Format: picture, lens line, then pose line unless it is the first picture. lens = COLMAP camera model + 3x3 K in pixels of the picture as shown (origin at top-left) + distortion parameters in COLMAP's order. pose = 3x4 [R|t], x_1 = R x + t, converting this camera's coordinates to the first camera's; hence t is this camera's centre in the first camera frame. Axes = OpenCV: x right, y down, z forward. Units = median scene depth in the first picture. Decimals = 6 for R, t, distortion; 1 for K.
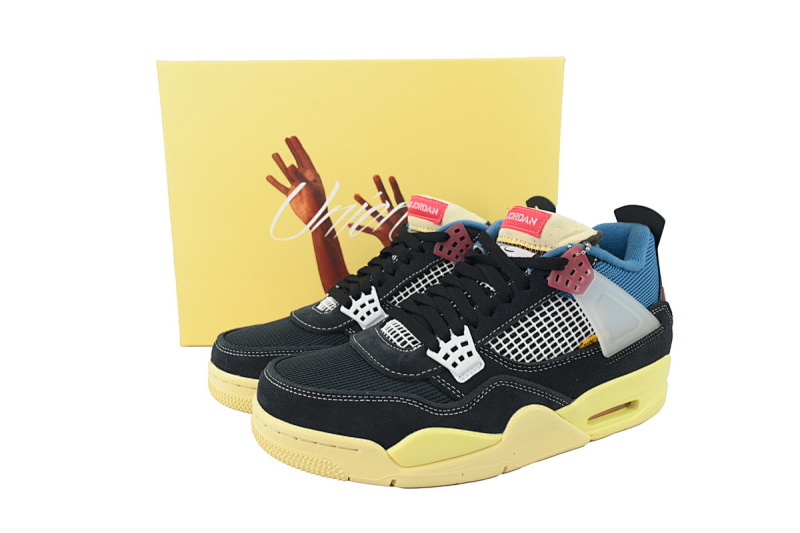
lens RADIAL K [[582.4, 0, 400.0], [0, 582.4, 266.5], [0, 0, 1]] dist [0.000069, -0.000243]
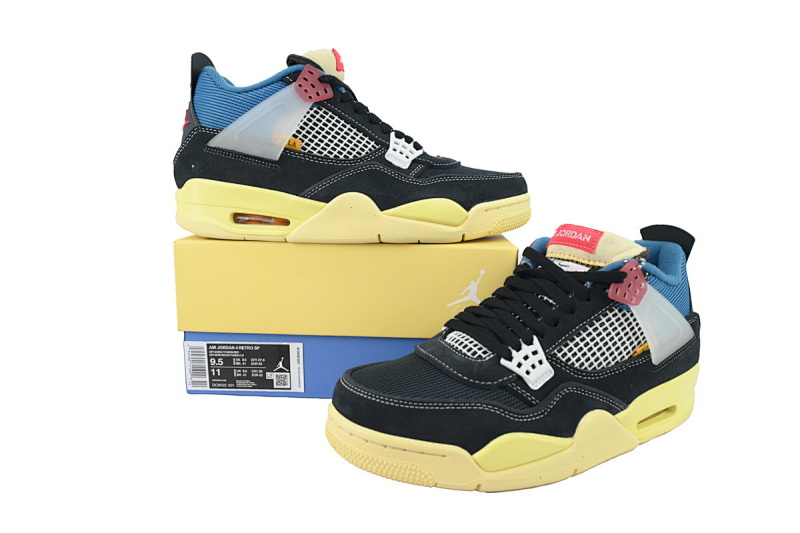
lens RADIAL K [[582.4, 0, 400.0], [0, 582.4, 266.5], [0, 0, 1]] dist [0.000069, -0.000243]
pose [[0.995084, 0.003763, 0.098967, -0.232951], [-0.000099, 0.999315, -0.037000, 0.015292], [-0.099038, 0.036809, 0.994403, -0.030201]]
